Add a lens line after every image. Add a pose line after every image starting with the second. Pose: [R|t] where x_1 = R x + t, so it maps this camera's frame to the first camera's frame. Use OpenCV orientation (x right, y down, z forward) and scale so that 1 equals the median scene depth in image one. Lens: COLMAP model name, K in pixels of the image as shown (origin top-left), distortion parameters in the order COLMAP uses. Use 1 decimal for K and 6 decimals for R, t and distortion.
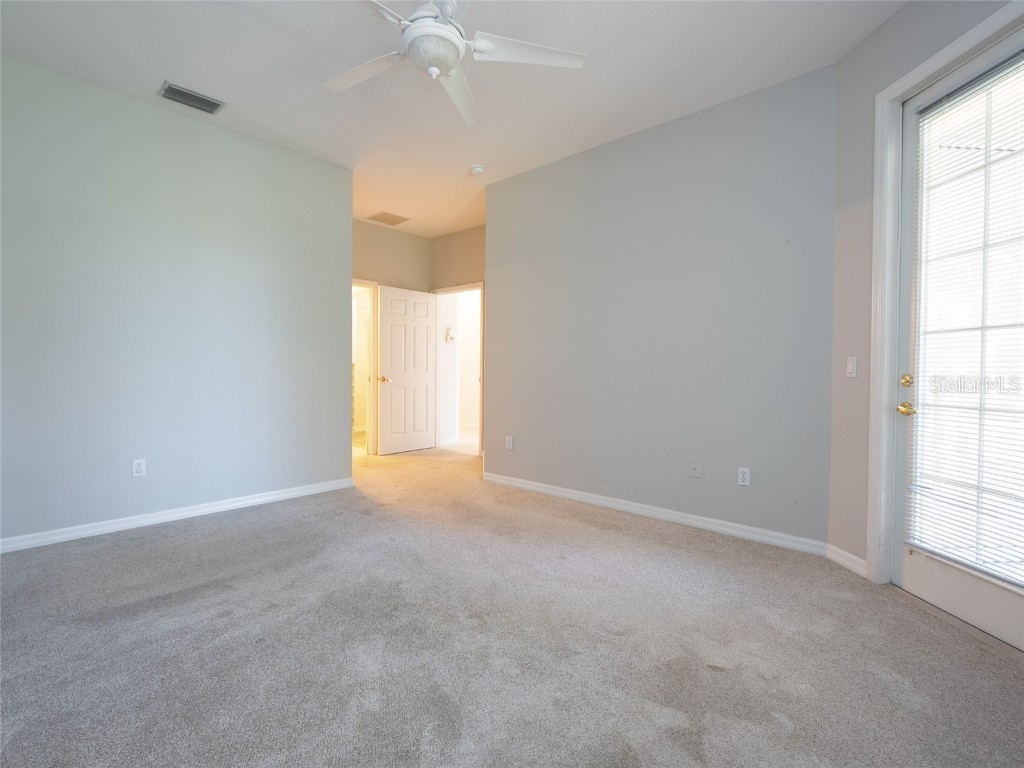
lens RADIAL K [[489.2, 0, 512.0], [0, 489.2, 384.0], [0, 0, 1]] dist [0.000057, 0.000008]
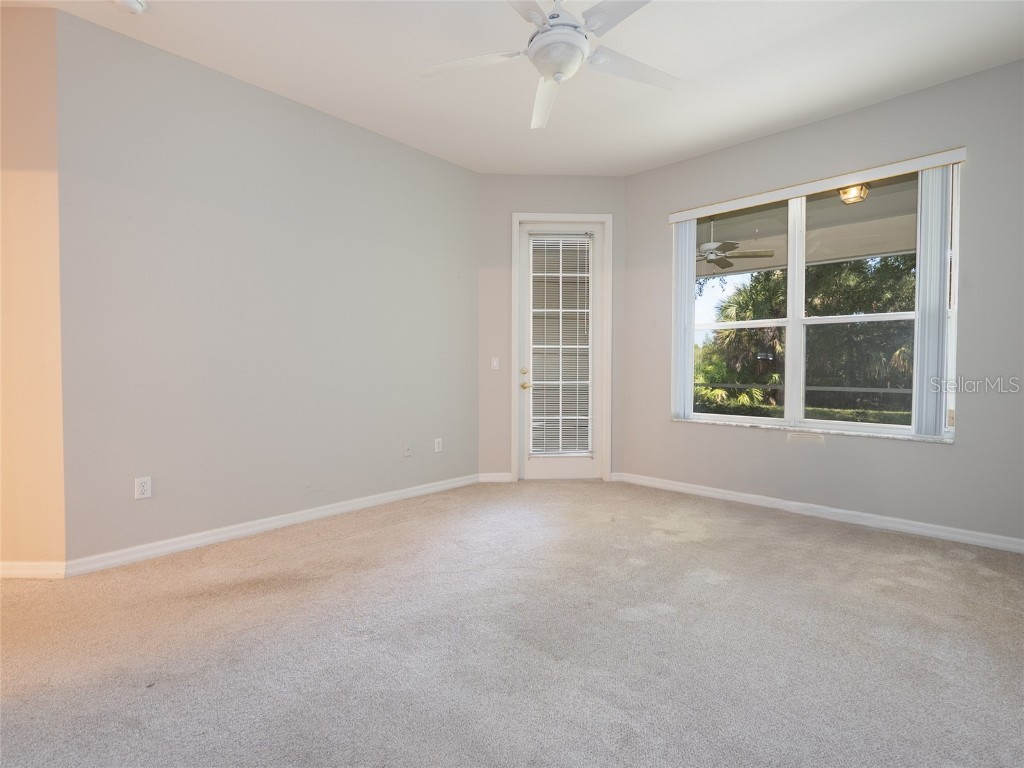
lens RADIAL K [[489.2, 0, 512.0], [0, 489.2, 384.0], [0, 0, 1]] dist [0.000057, 0.000008]
pose [[0.016293, -0.041671, 0.998999, -0.922084], [0.025315, 0.998828, 0.041251, -0.030175], [-0.999547, 0.024617, 0.017329, 0.842441]]
